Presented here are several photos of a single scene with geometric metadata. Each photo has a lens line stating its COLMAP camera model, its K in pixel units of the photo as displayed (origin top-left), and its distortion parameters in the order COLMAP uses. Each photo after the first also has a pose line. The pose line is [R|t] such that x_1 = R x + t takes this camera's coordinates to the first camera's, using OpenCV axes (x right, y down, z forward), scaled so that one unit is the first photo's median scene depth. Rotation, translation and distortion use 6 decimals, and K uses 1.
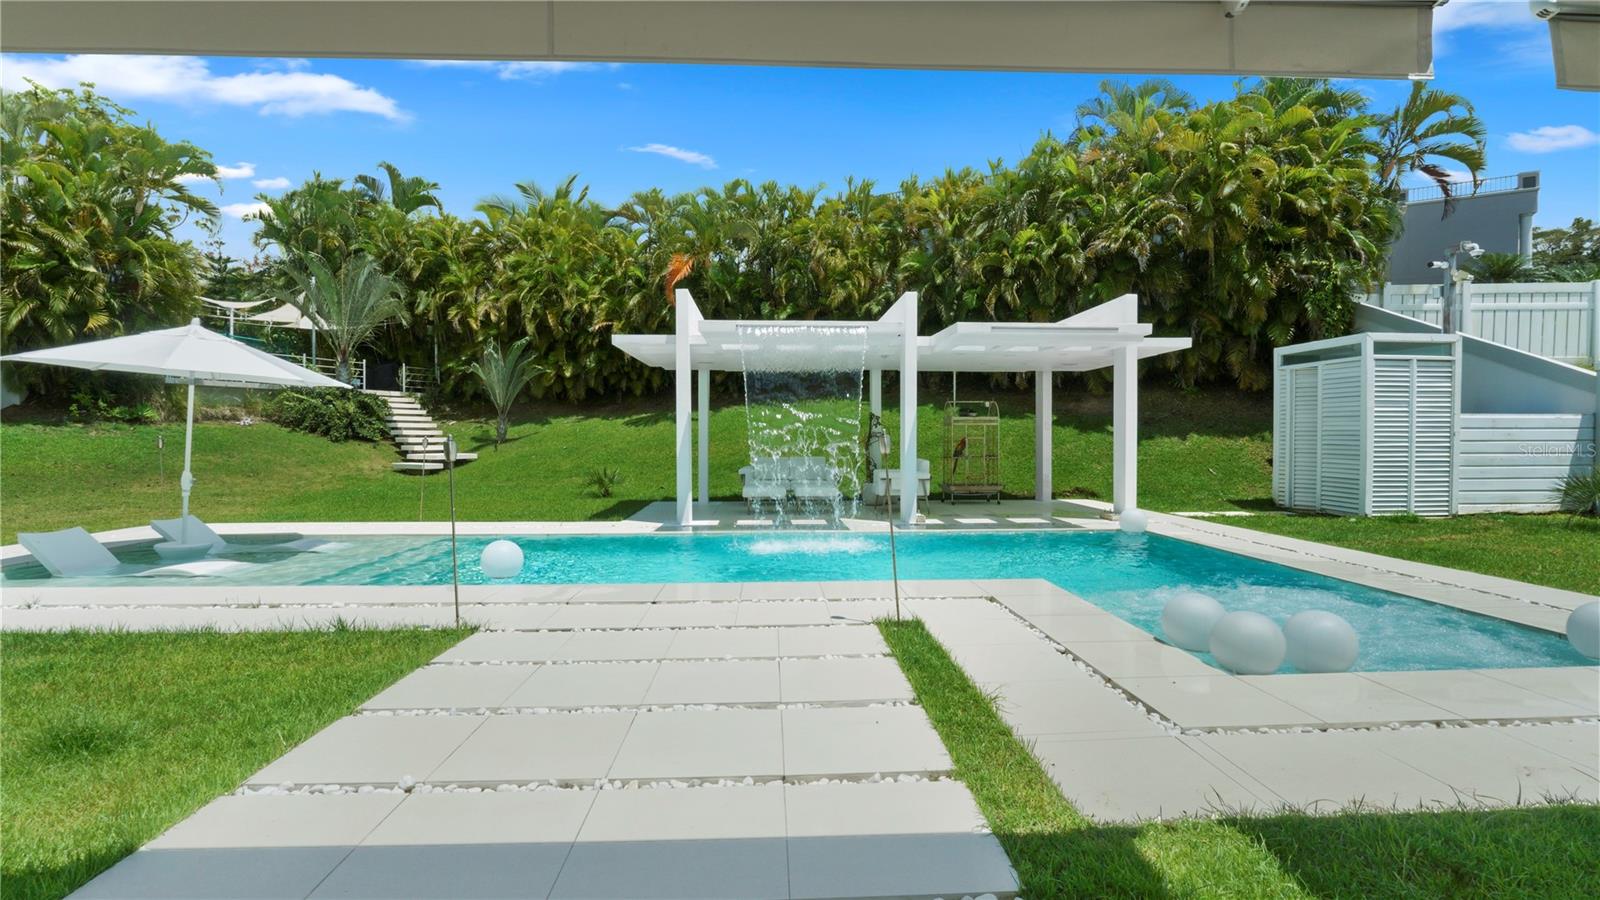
lens RADIAL K [[735.4, 0, 804.5], [0, 735.4, 449.8], [0, 0, 1]] dist [-0.015877, 0.002562]
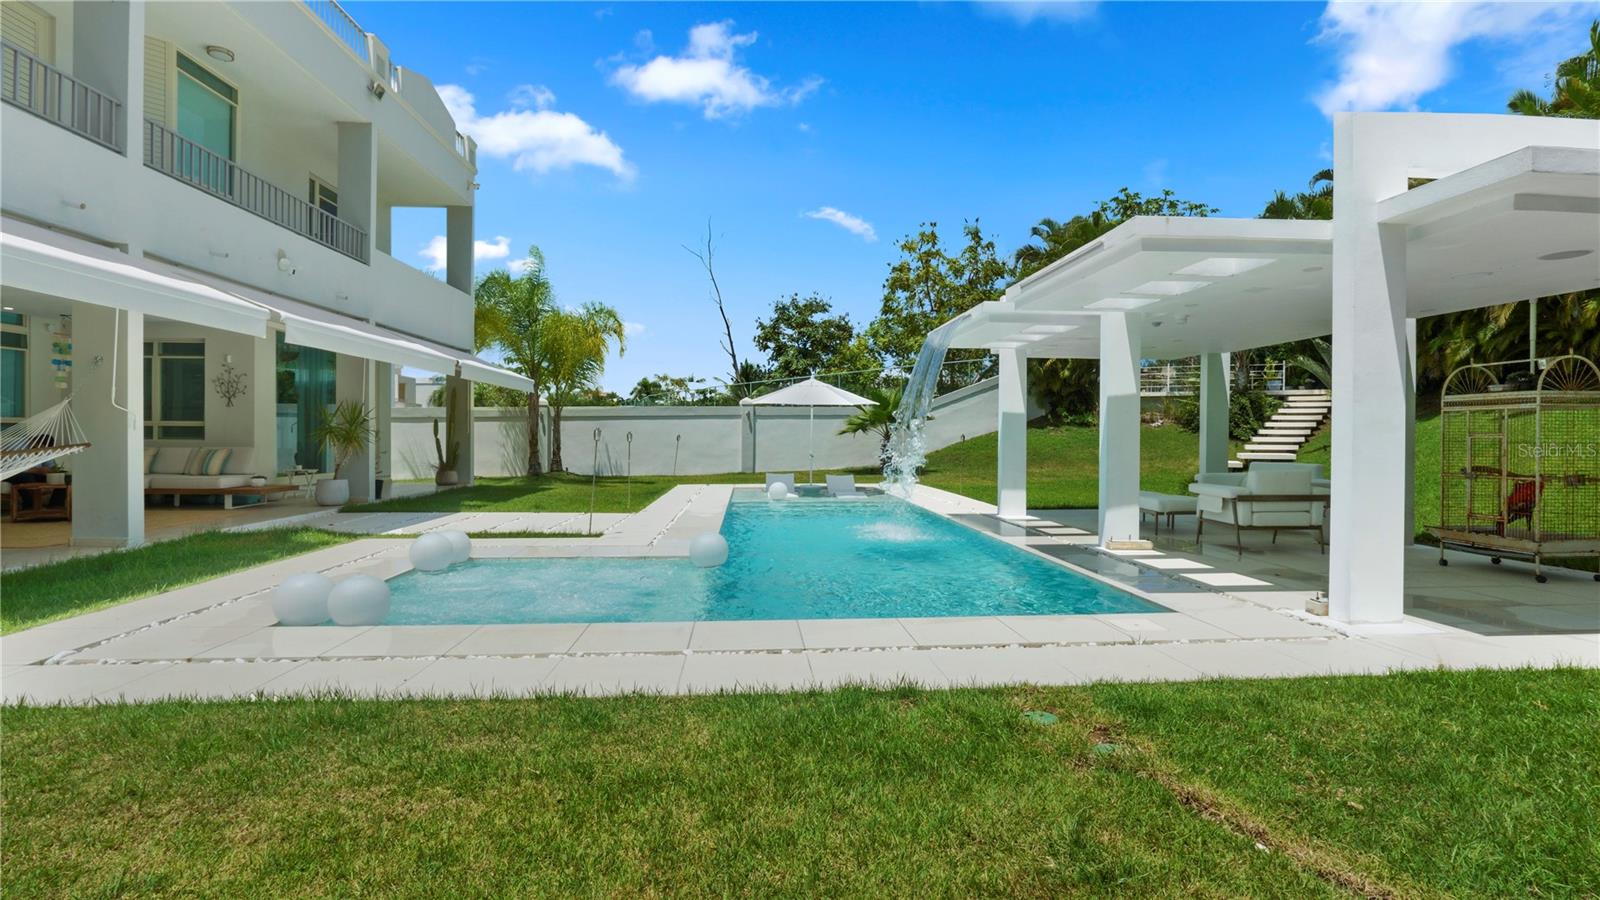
lens RADIAL K [[735.4, 0, 806.0], [0, 735.4, 445.4], [0, 0, 1]] dist [-0.015877, 0.002562]
pose [[0.029381, 0.014043, -0.999470, 0.544109], [-0.022456, 0.999658, 0.013385, -0.005404], [0.999316, 0.022051, 0.029686, 0.414938]]
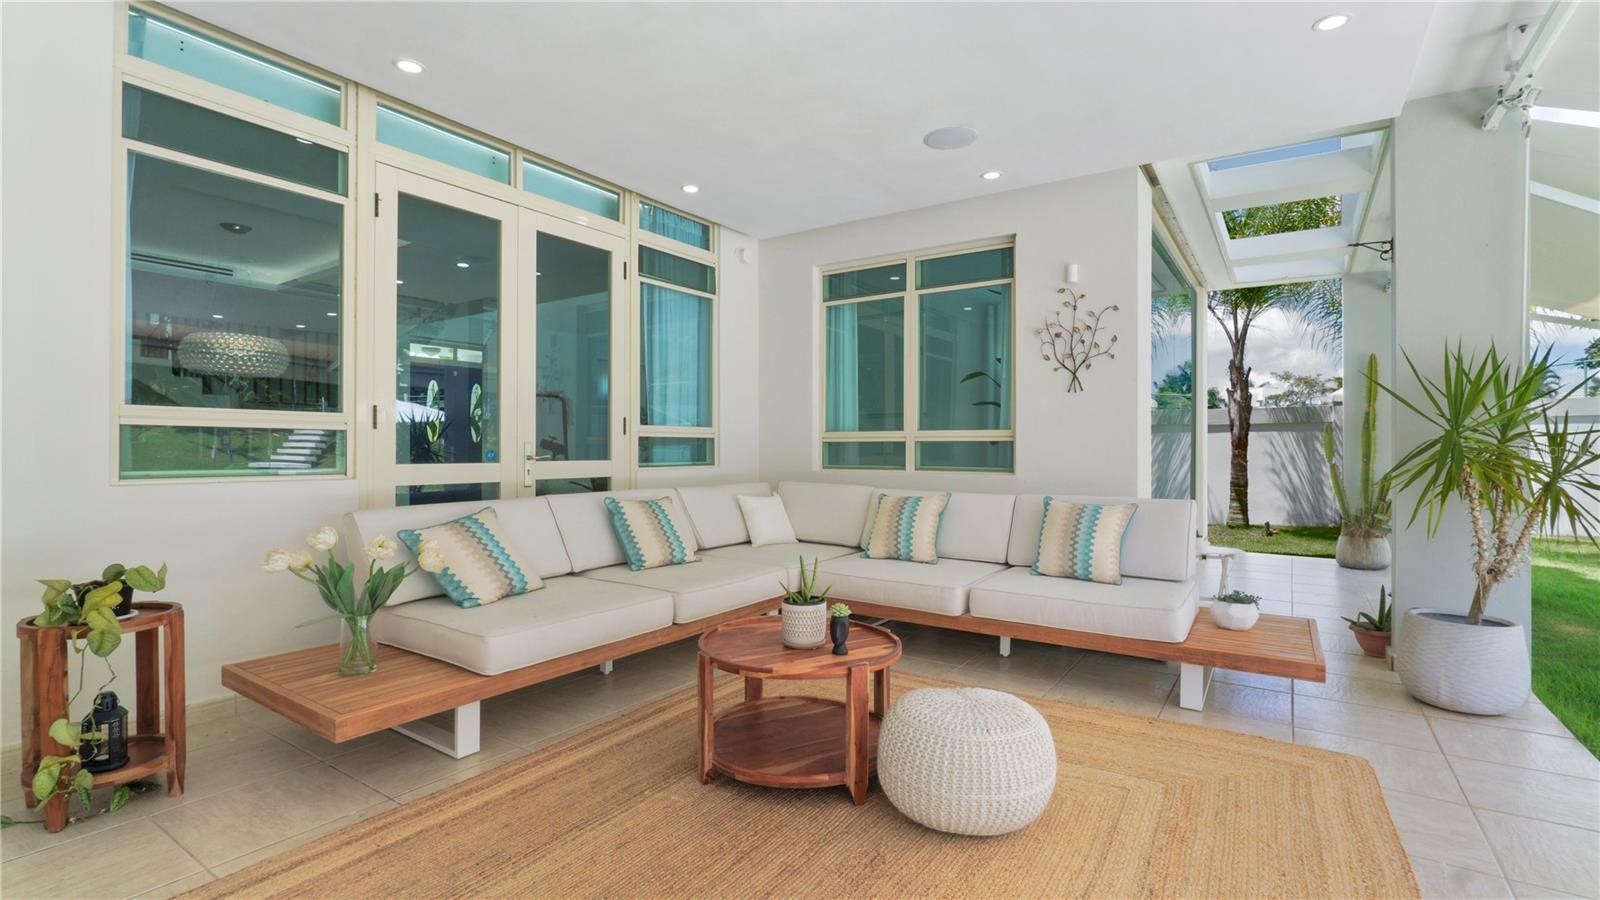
lens RADIAL K [[735.4, 0, 805.4], [0, 735.4, 448.4], [0, 0, 1]] dist [-0.015877, 0.002562]
pose [[-0.591139, -0.003083, -0.806564, 0.123795], [-0.014188, 0.999878, 0.006577, 0.000666], [0.806445, 0.015332, -0.591110, -0.028713]]
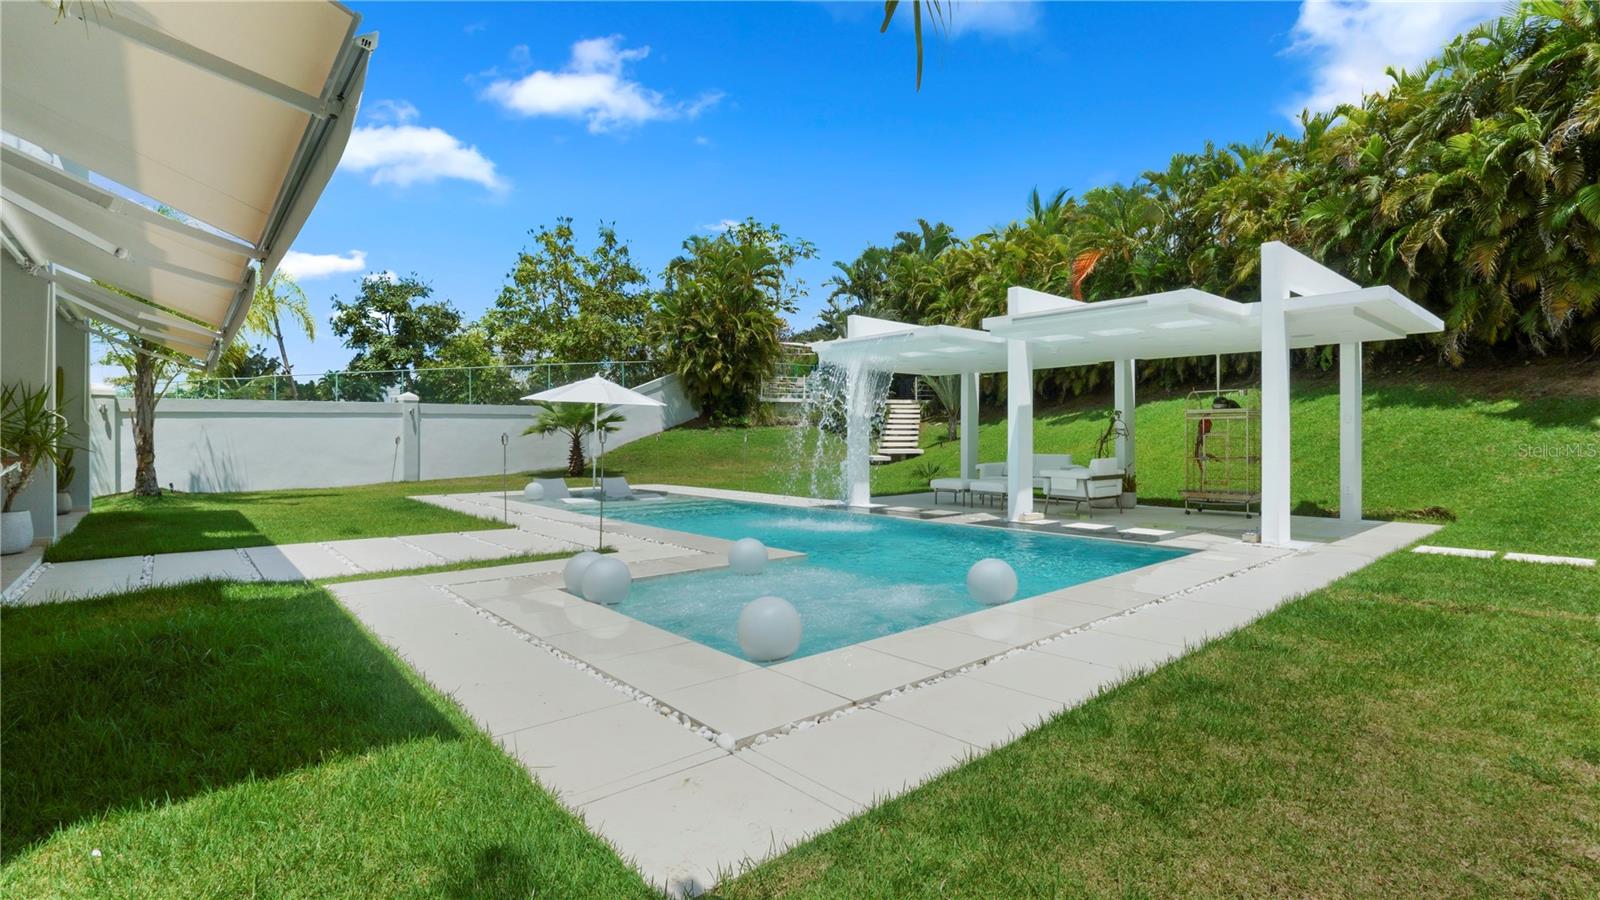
lens RADIAL K [[735.4, 0, 797.9], [0, 735.4, 442.3], [0, 0, 1]] dist [-0.015877, 0.002562]
pose [[0.615191, 0.004959, -0.788362, 0.458484], [-0.013484, 0.999900, -0.004232, 0.001602], [0.788262, 0.013233, 0.615197, 0.098974]]
